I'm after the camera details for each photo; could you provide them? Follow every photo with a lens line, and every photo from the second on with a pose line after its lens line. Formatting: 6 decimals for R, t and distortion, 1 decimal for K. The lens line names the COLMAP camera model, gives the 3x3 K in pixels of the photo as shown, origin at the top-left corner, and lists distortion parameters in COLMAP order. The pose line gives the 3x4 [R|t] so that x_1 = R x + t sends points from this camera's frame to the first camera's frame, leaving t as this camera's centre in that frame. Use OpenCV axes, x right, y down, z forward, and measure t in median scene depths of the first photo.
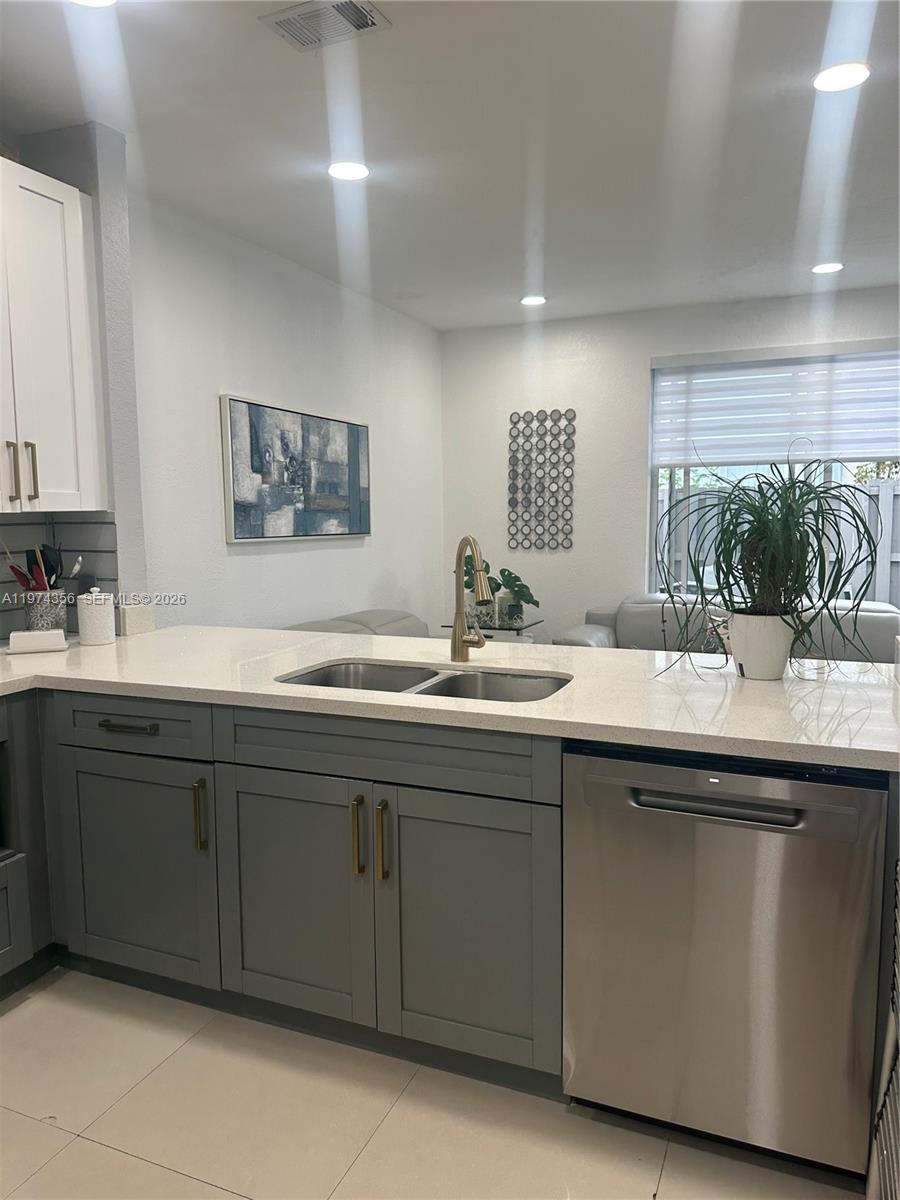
lens RADIAL K [[838.2, 0, 449.8], [0, 838.2, 603.5], [0, 0, 1]] dist [0.108764, -0.157883]
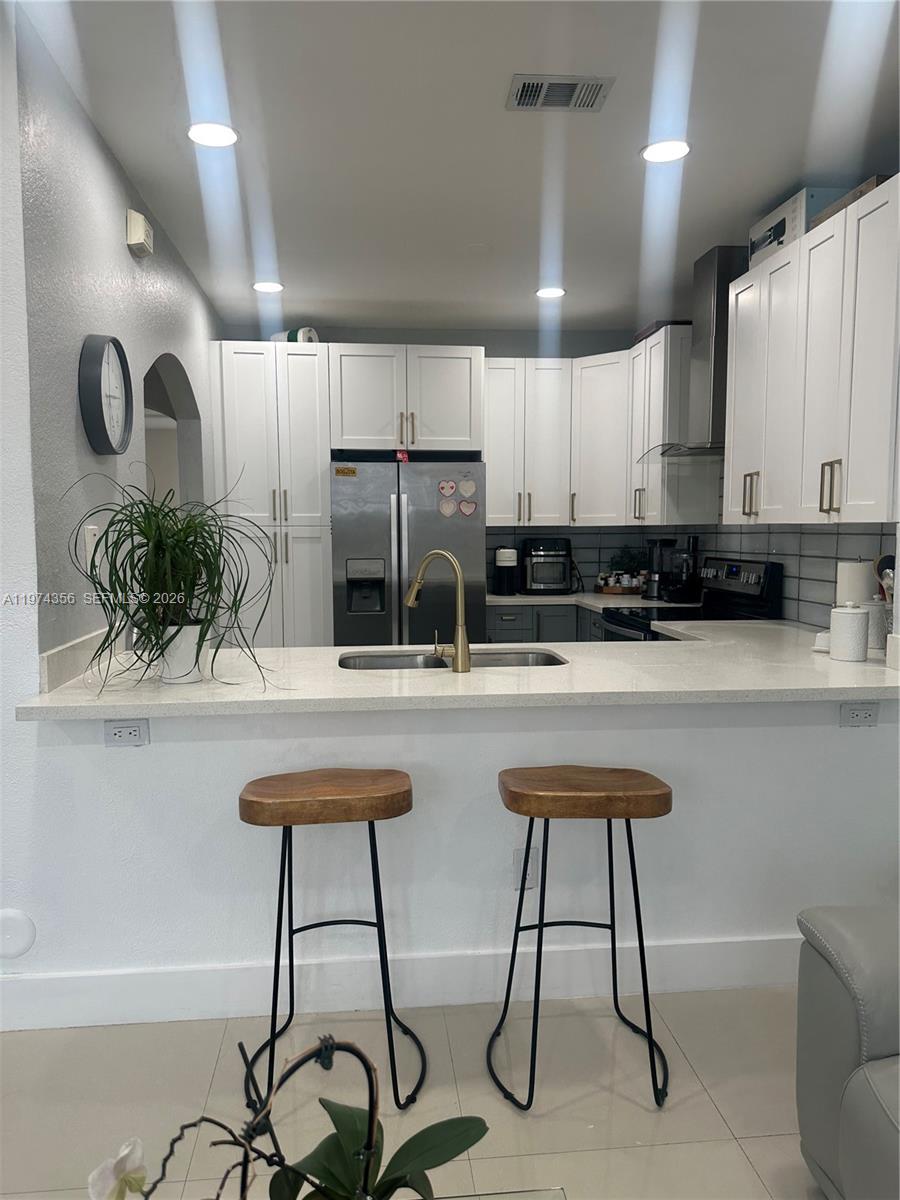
lens RADIAL K [[838.2, 0, 452.1], [0, 838.2, 607.1], [0, 0, 1]] dist [0.108764, -0.157883]
pose [[-0.874880, 0.060950, -0.480490, 0.296693], [-0.039691, 0.979692, 0.196542, -0.122652], [0.482711, 0.191022, -0.854693, 1.067341]]
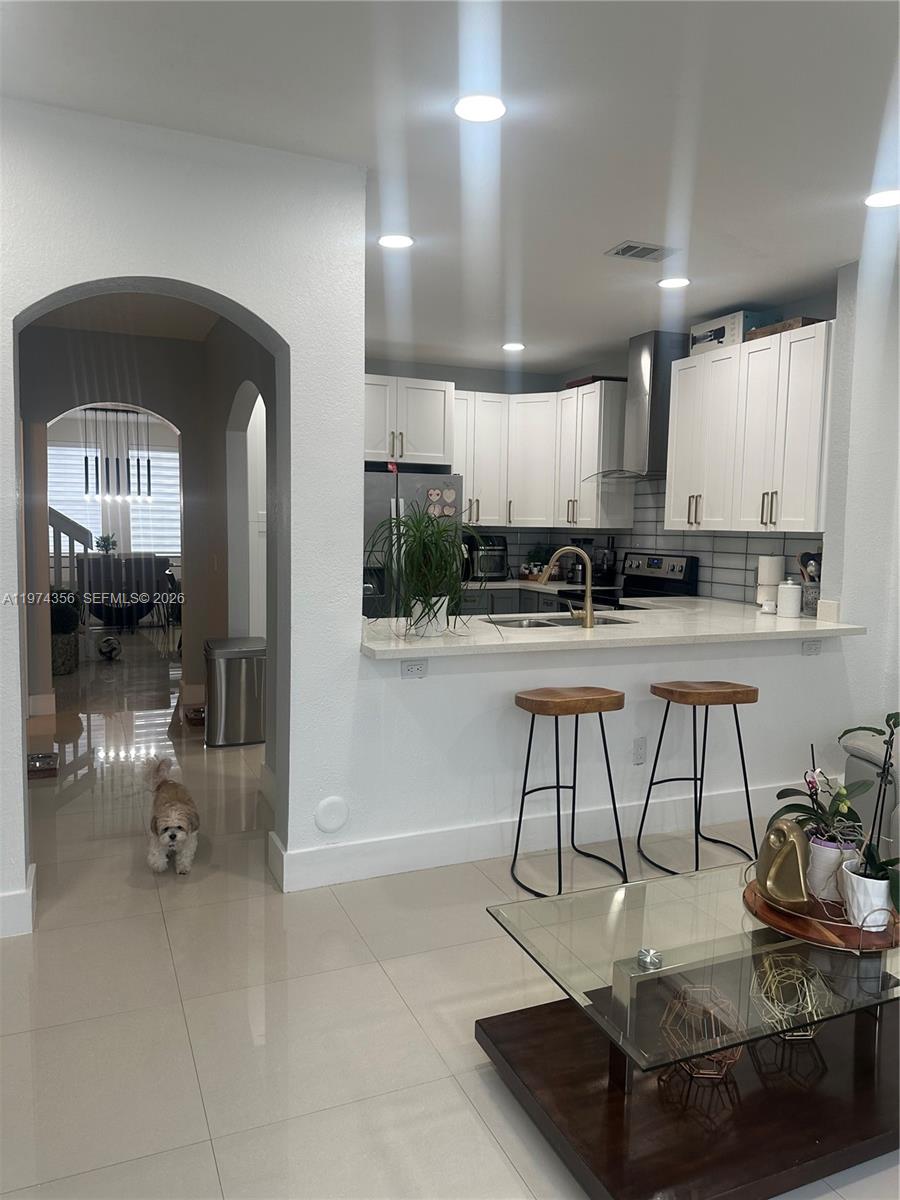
lens RADIAL K [[838.2, 0, 444.2], [0, 838.2, 597.9], [0, 0, 1]] dist [0.108764, -0.157883]
pose [[-0.695195, 0.065812, -0.715802, 0.754809], [-0.087385, 0.980677, 0.175034, -0.135700], [0.713490, 0.184233, -0.676011, 1.062162]]
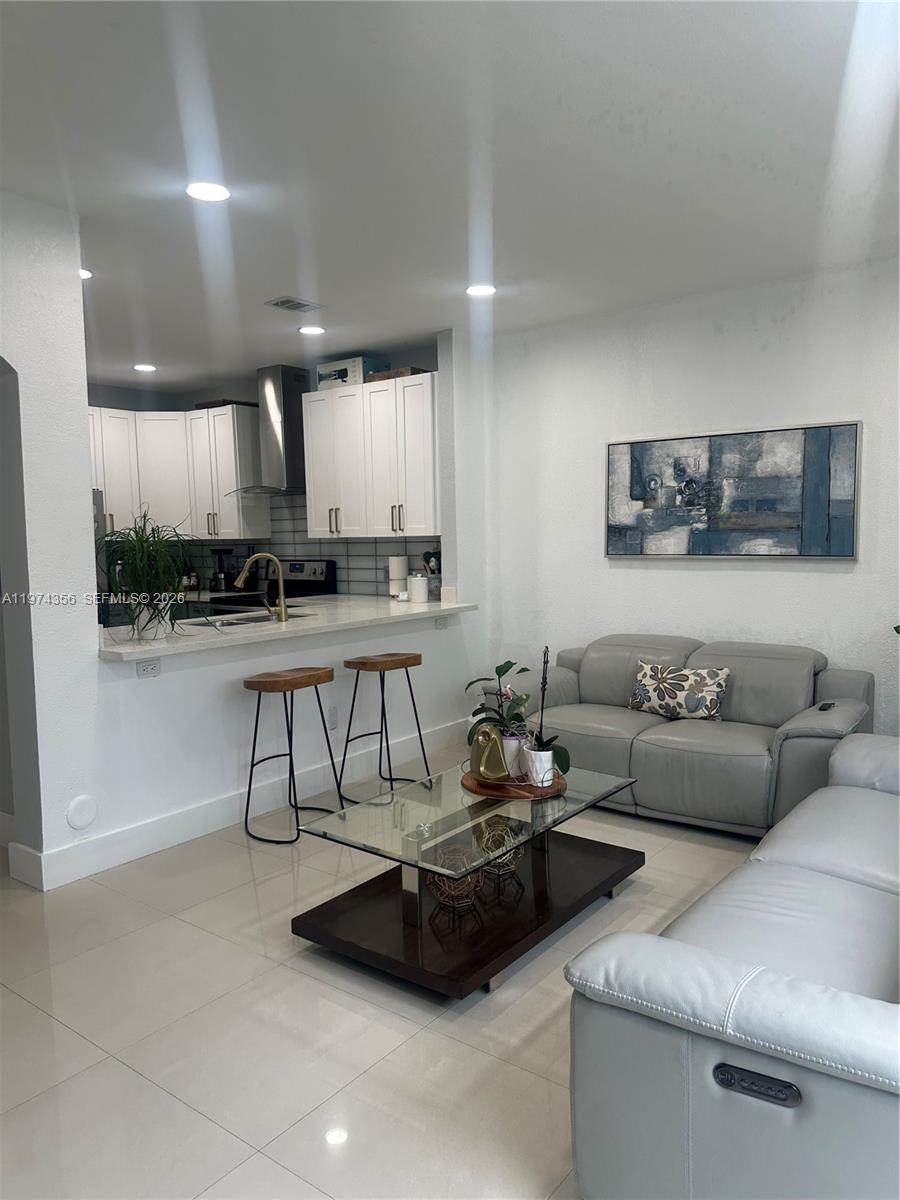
lens RADIAL K [[838.2, 0, 446.0], [0, 838.2, 604.0], [0, 0, 1]] dist [0.108764, -0.157883]
pose [[-0.255860, 0.096979, -0.961837, 0.968512], [-0.085565, 0.988779, 0.122457, -0.129488], [0.962920, 0.113631, -0.244691, 1.024492]]
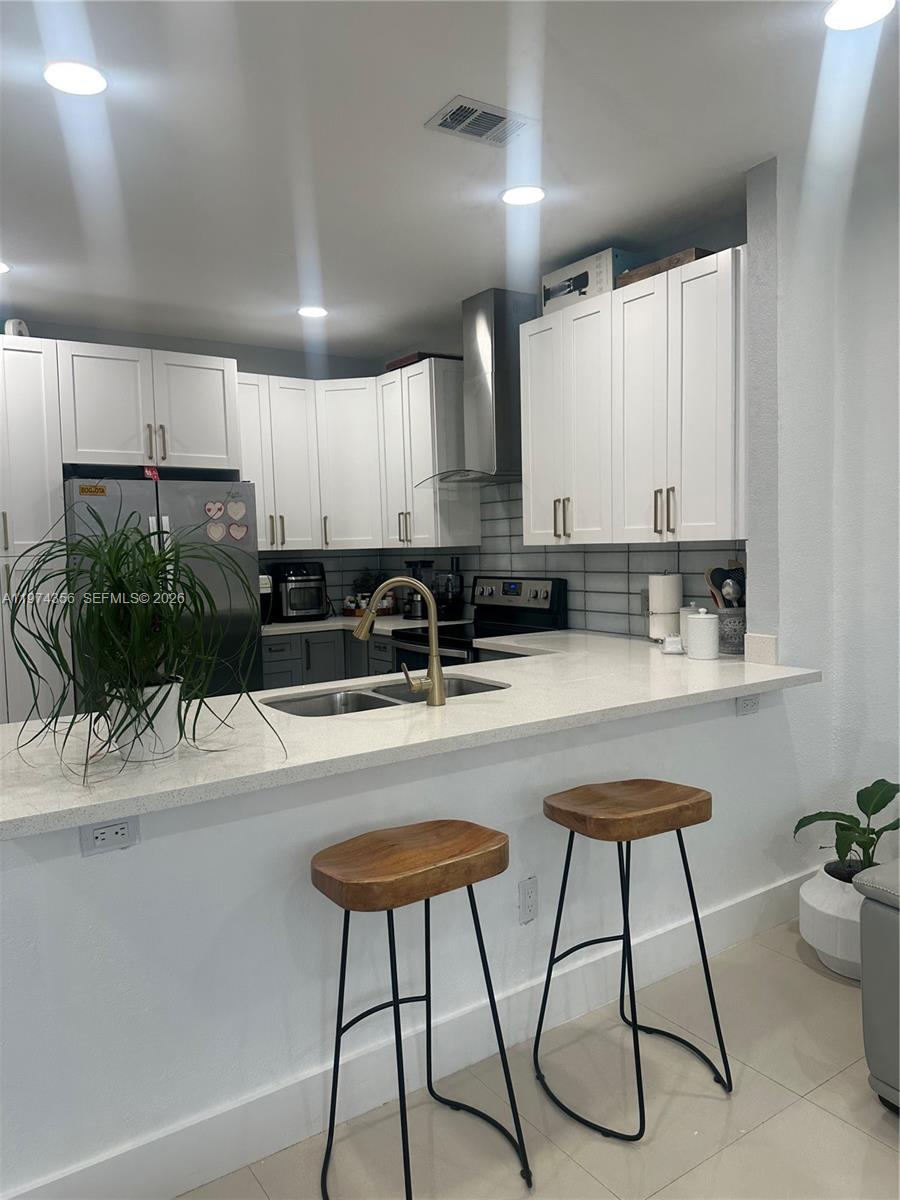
lens RADIAL K [[838.2, 0, 453.7], [0, 838.2, 599.6], [0, 0, 1]] dist [0.108764, -0.157883]
pose [[-0.535063, 0.081892, -0.840834, 0.466332], [-0.062496, 0.988727, 0.136065, -0.107525], [0.842497, 0.125352, -0.523913, 0.865250]]
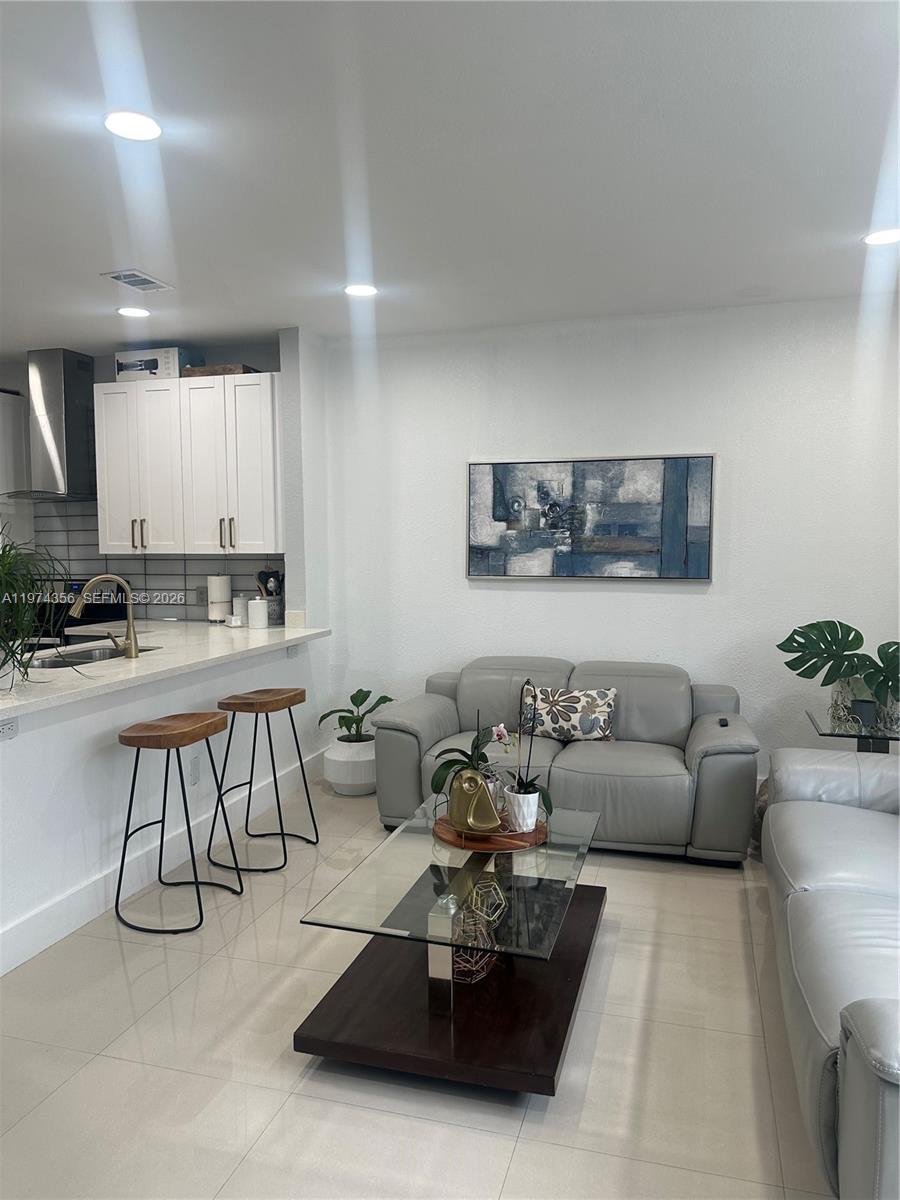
lens RADIAL K [[838.2, 0, 449.5], [0, 838.2, 600.8], [0, 0, 1]] dist [0.108764, -0.157883]
pose [[0.113103, 0.079632, -0.990387, 0.908315], [-0.106451, 0.992017, 0.067607, -0.113443], [0.987864, 0.097781, 0.120677, 0.782852]]
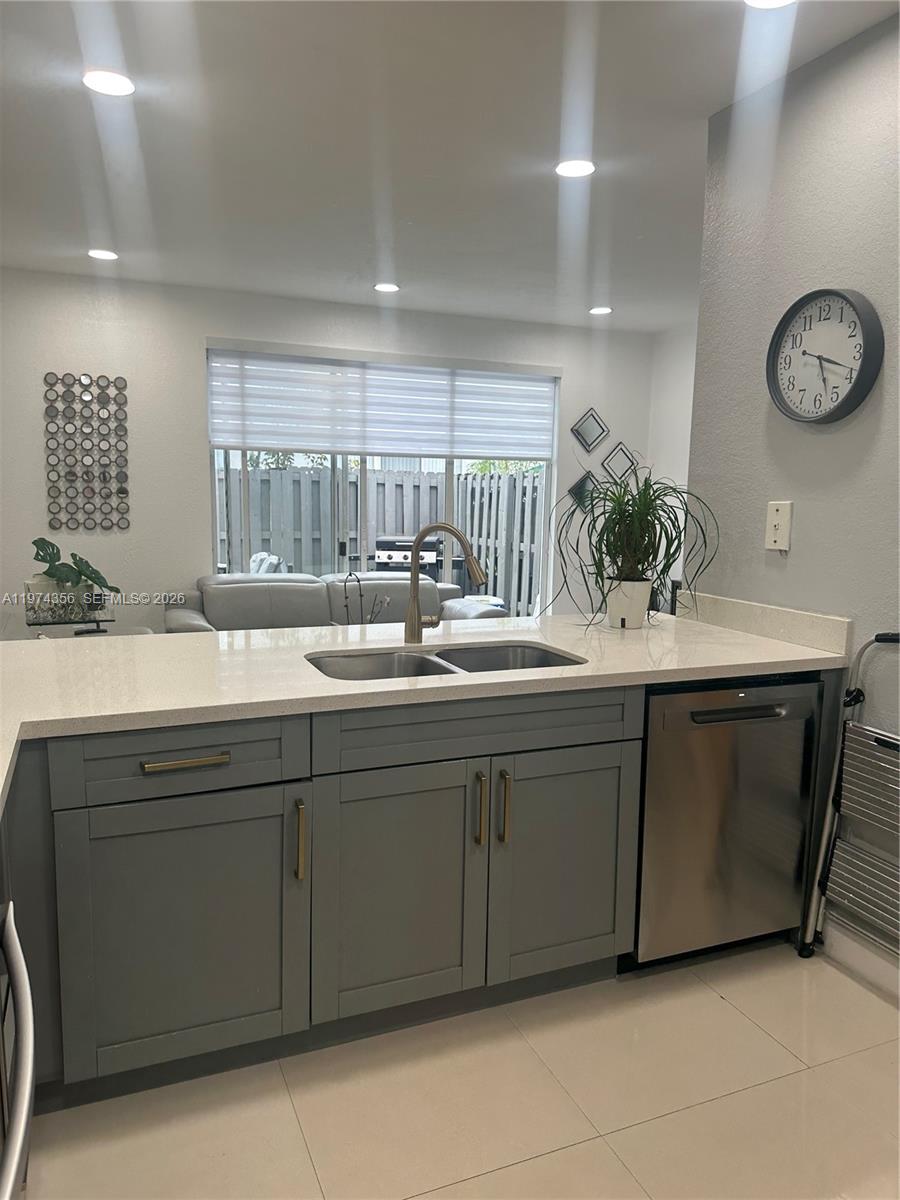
lens RADIAL K [[838.2, 0, 455.4], [0, 838.2, 605.0], [0, 0, 1]] dist [0.108764, -0.157883]
pose [[0.696381, -0.075021, 0.713740, -0.393897], [0.053959, 0.997180, 0.052167, -0.016965], [-0.715640, 0.002185, 0.698465, 0.130121]]
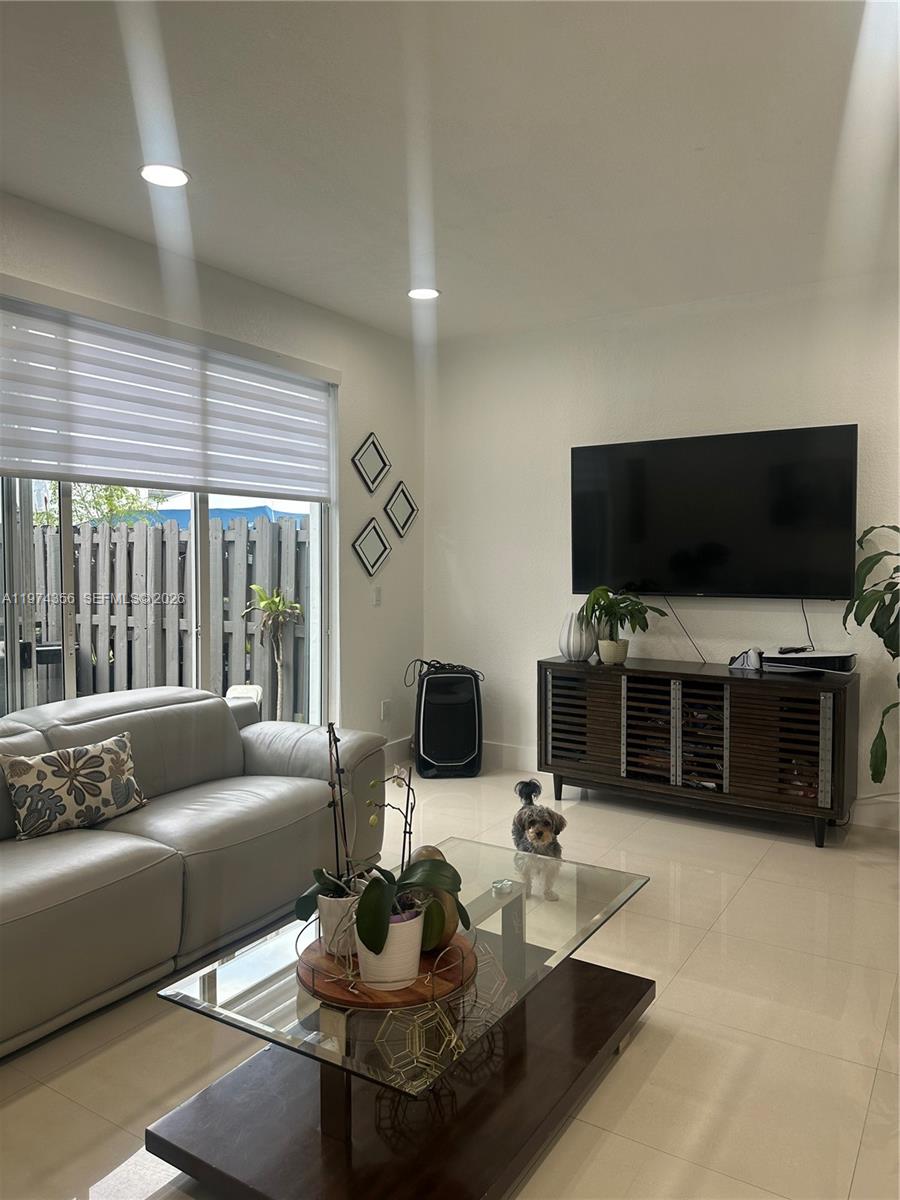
lens RADIAL K [[838.2, 0, 447.5], [0, 838.2, 604.6], [0, 0, 1]] dist [0.108764, -0.157883]
pose [[0.159902, -0.047848, 0.985973, -0.182591], [0.104694, 0.994013, 0.031259, -0.080434], [-0.981565, 0.098227, 0.163954, 0.796924]]
